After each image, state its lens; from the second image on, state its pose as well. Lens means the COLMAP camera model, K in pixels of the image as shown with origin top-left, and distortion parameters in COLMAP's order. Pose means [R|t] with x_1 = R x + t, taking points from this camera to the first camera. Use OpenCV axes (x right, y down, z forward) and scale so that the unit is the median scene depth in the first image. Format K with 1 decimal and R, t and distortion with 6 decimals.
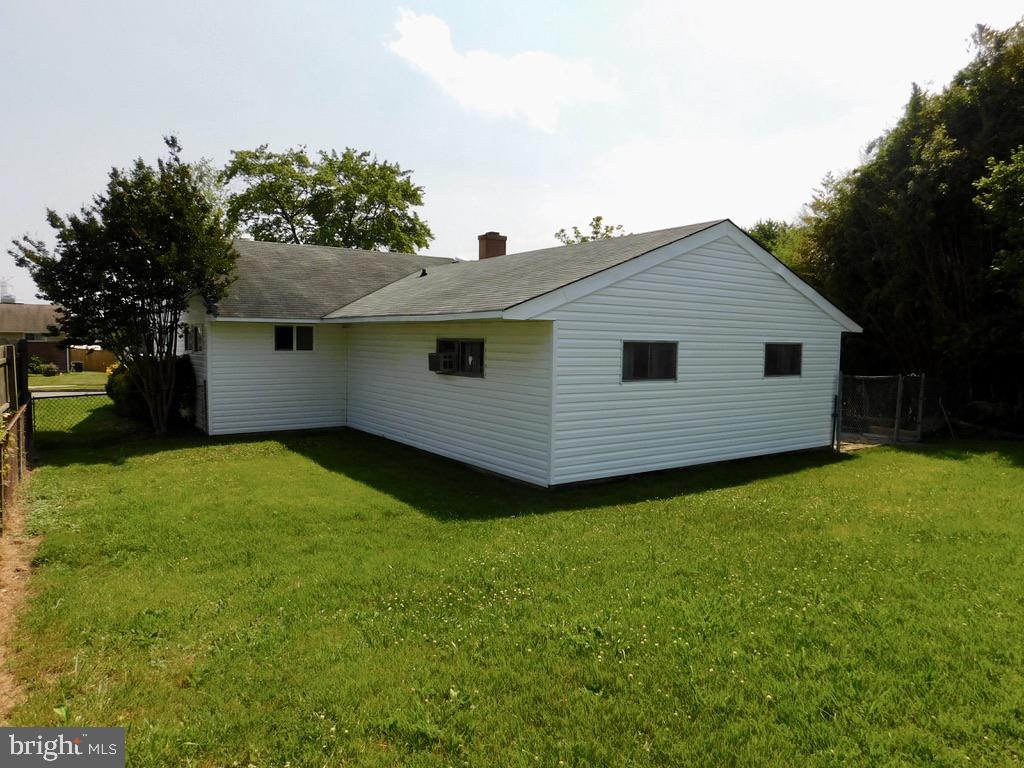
lens RADIAL K [[669.9, 0, 512.0], [0, 669.9, 384.0], [0, 0, 1]] dist [-0.064507, 0.049943]
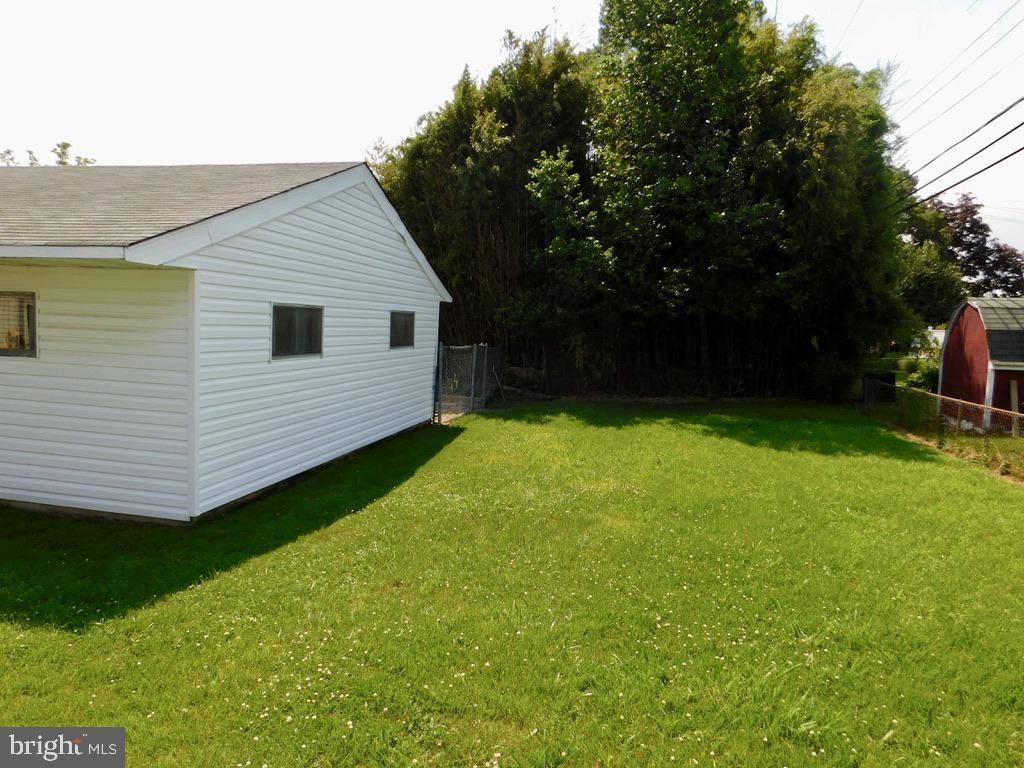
lens RADIAL K [[669.9, 0, 512.0], [0, 669.9, 384.0], [0, 0, 1]] dist [-0.064507, 0.049943]
pose [[0.722870, -0.044271, 0.689565, -0.125079], [0.009650, 0.998495, 0.053988, -0.010818], [-0.690917, -0.032373, 0.722209, 0.233129]]
